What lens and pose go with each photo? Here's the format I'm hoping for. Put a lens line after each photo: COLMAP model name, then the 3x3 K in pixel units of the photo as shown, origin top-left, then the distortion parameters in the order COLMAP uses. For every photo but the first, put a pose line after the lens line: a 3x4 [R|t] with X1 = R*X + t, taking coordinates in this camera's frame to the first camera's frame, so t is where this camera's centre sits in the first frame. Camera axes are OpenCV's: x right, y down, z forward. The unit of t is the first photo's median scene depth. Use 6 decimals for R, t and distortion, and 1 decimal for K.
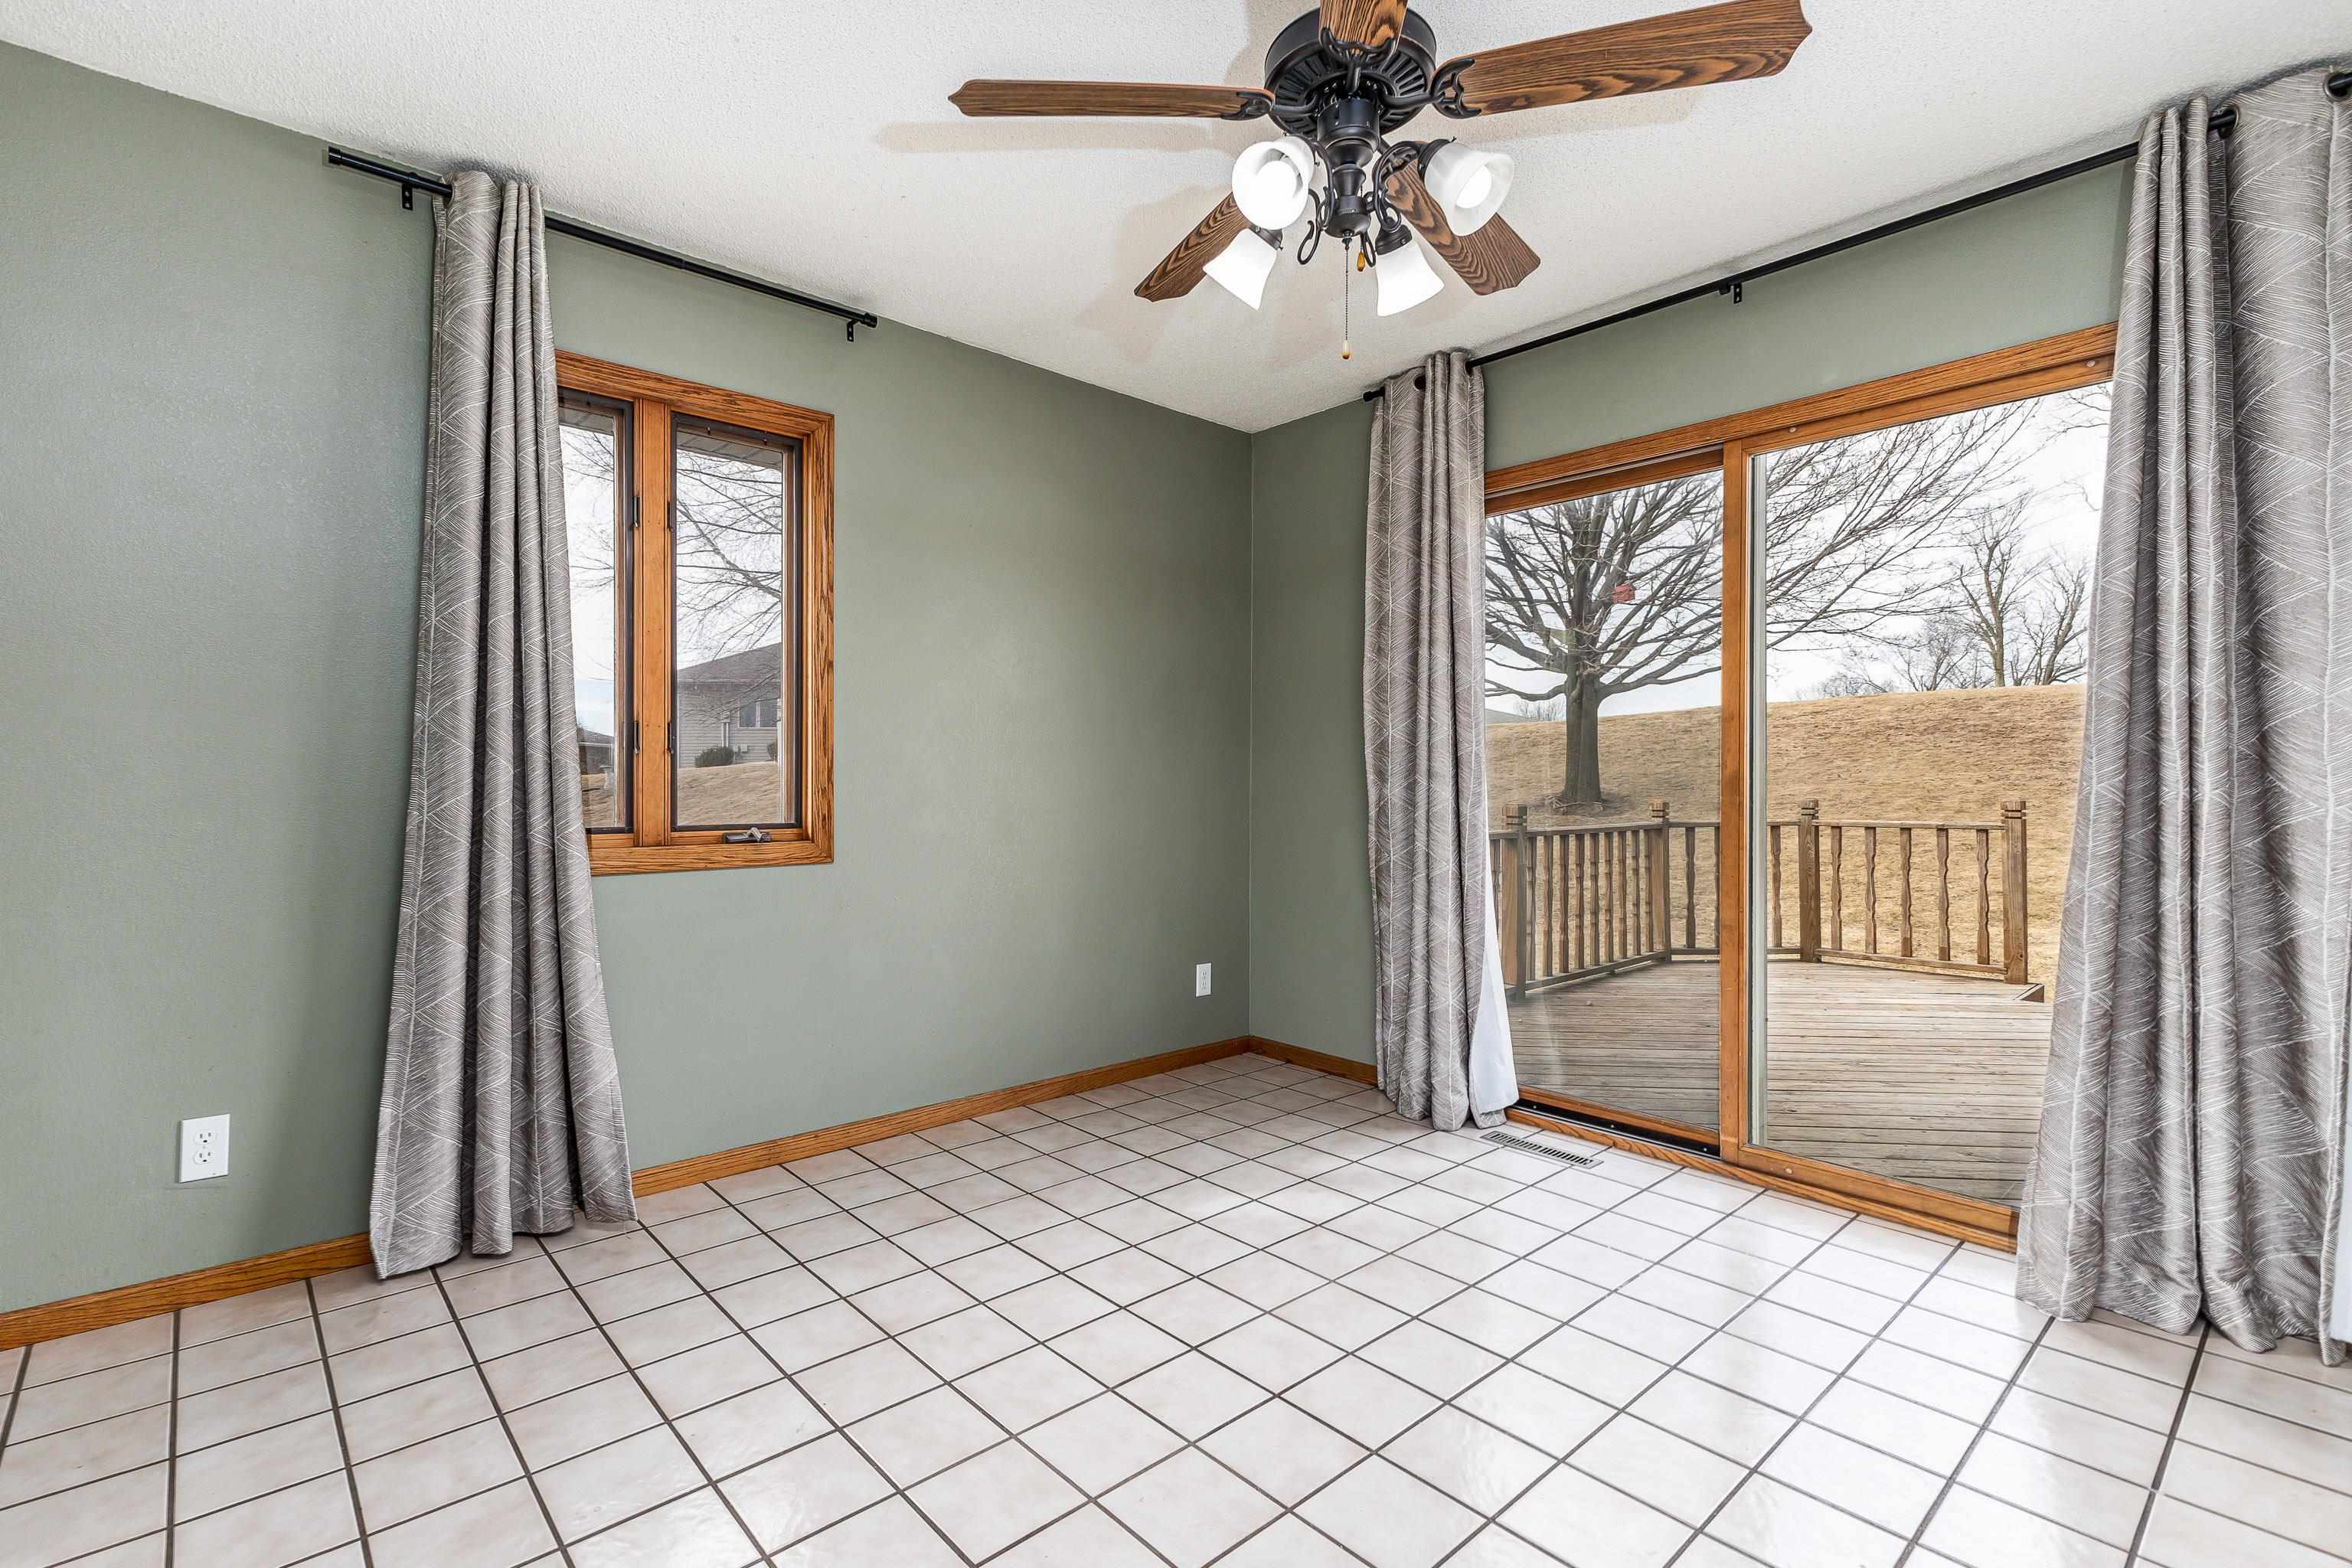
lens RADIAL K [[1076.0, 0, 1142.9], [0, 1076.0, 772.3], [0, 0, 1]] dist [0.012049, -0.000268]
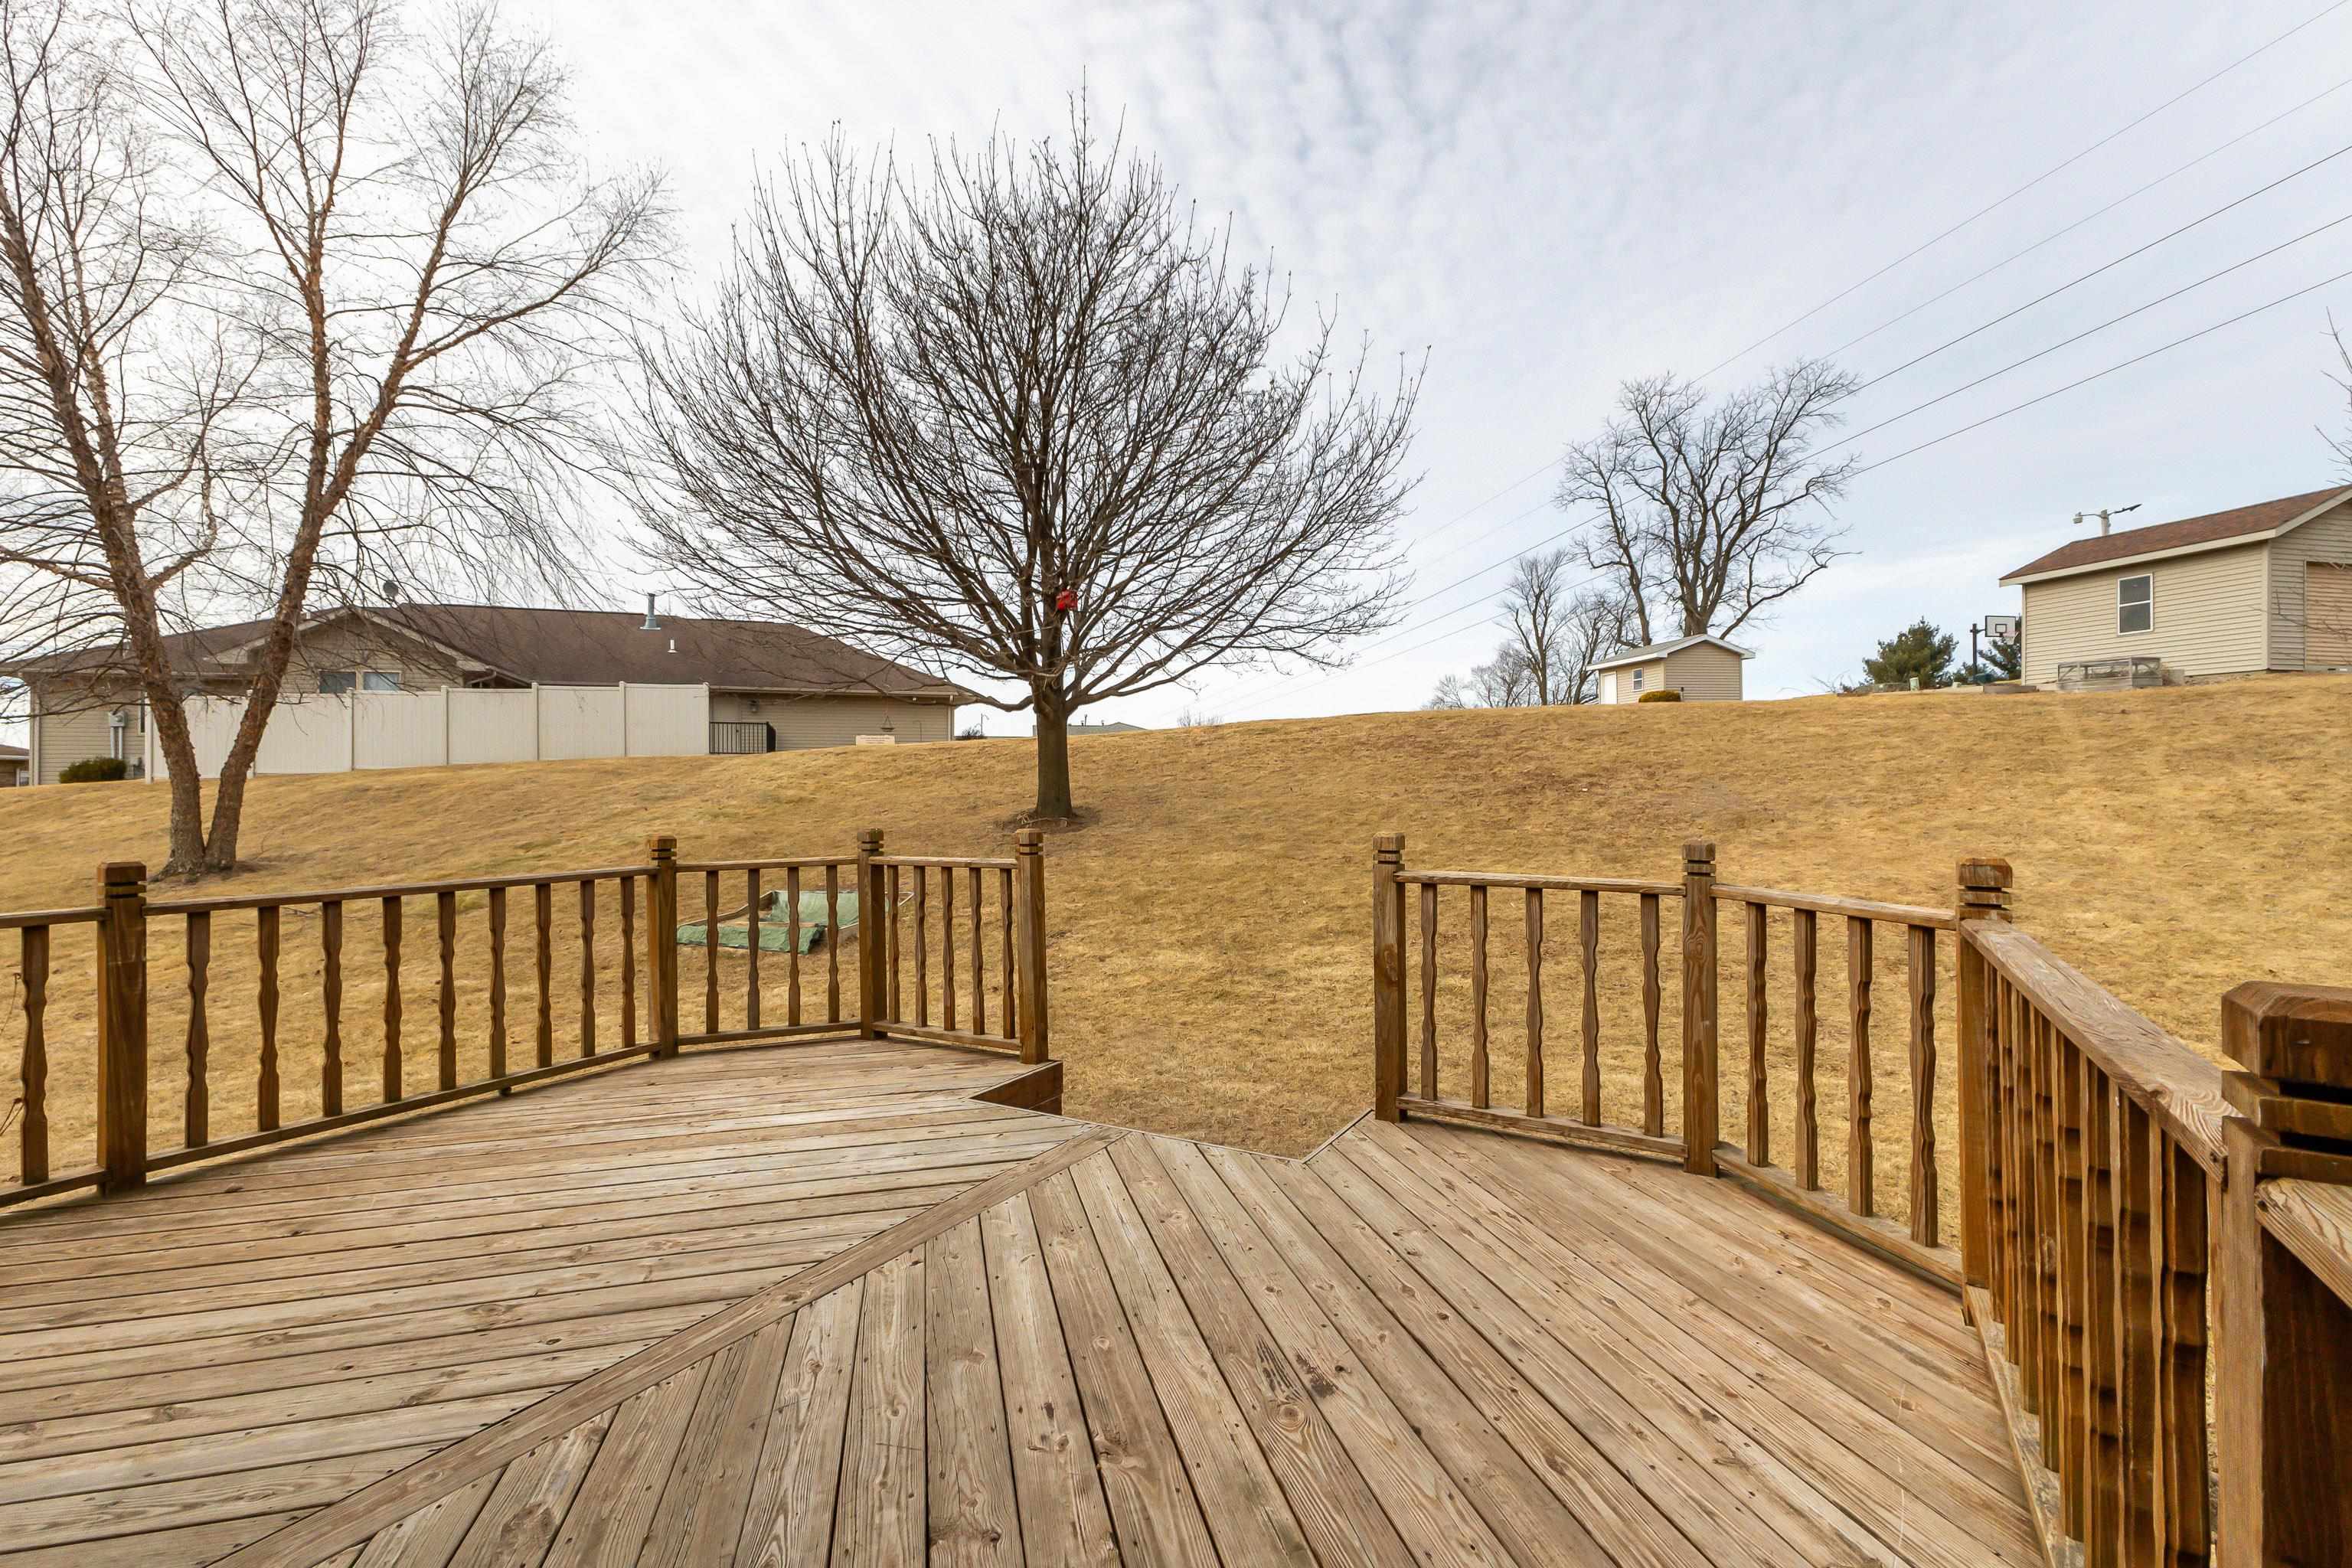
lens RADIAL K [[1047.6, 0, 1176.8], [0, 1047.6, 792.4], [0, 0, 1]] dist [0.016296, -0.000197]
pose [[0.952351, -0.002889, 0.304991, 1.038885], [0.000049, 0.999957, 0.009319, -0.015094], [-0.305004, -0.008860, 0.952310, 0.336264]]
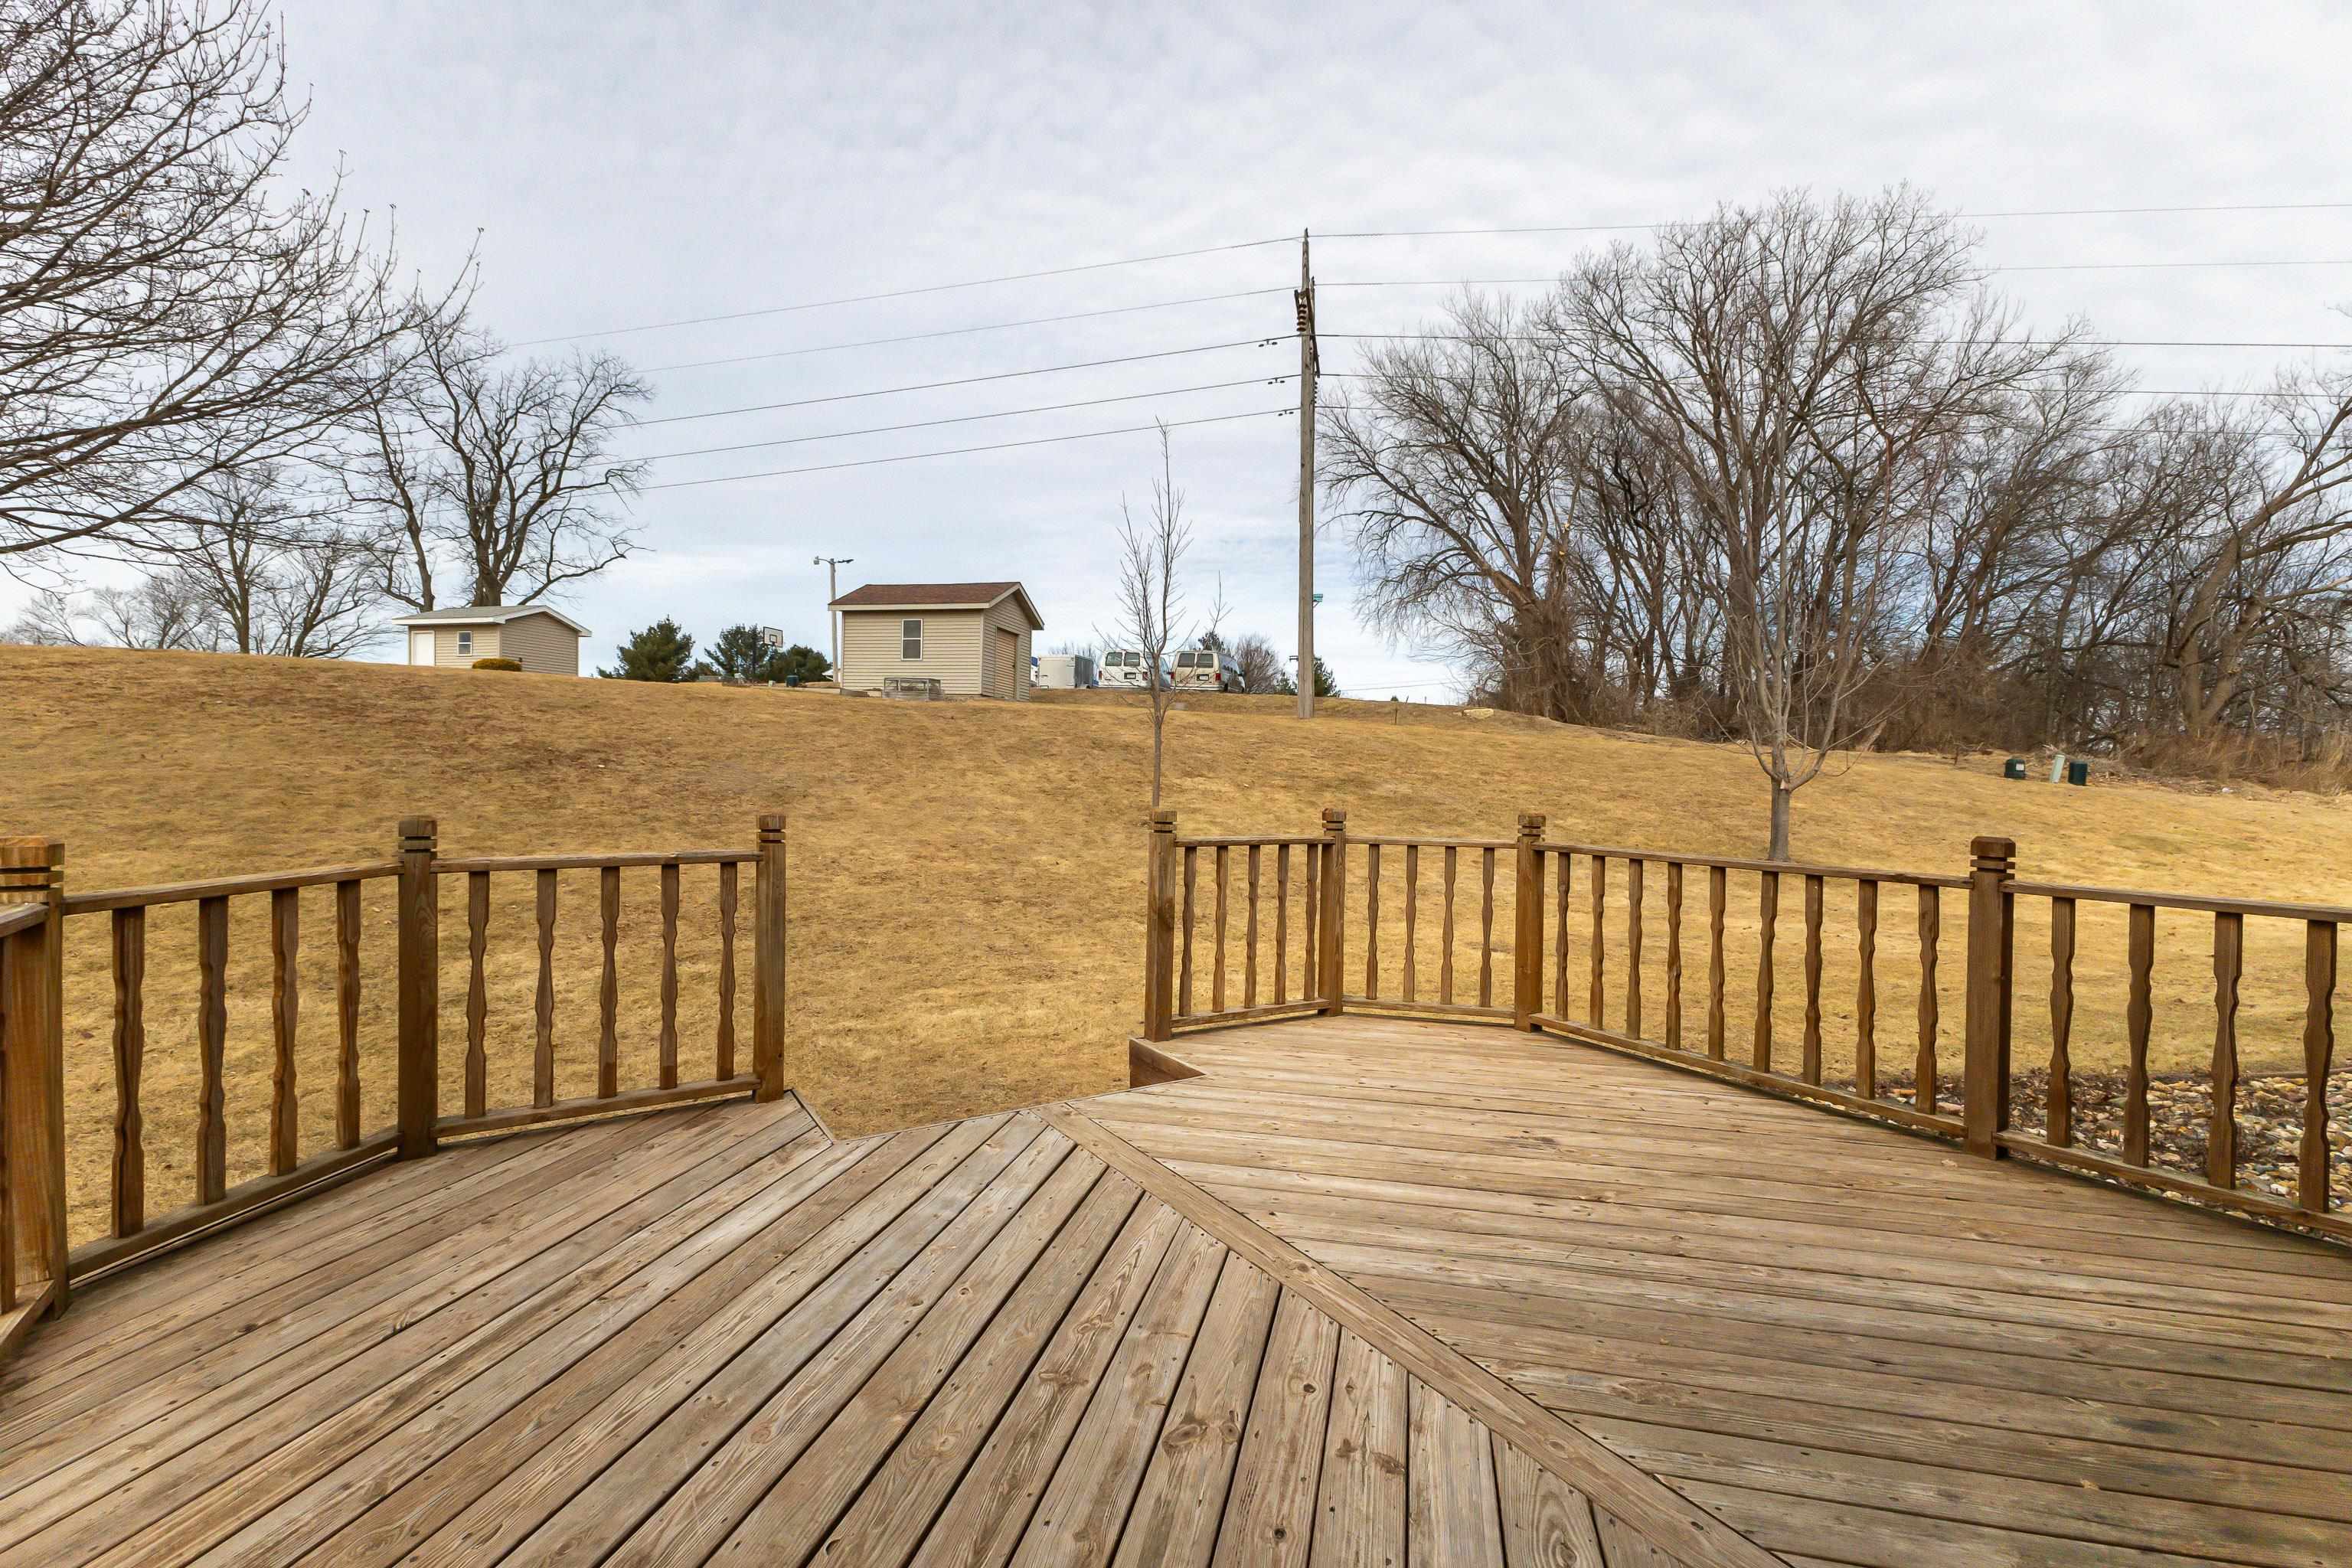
lens RADIAL K [[1032.2, 0, 1178.0], [0, 1032.2, 794.4], [0, 0, 1]] dist [0.007881, -0.000623]
pose [[0.155744, -0.014226, 0.987695, 0.358324], [-0.025211, 0.999513, 0.018371, -0.005458], [-0.987476, -0.027762, 0.155310, 1.009782]]
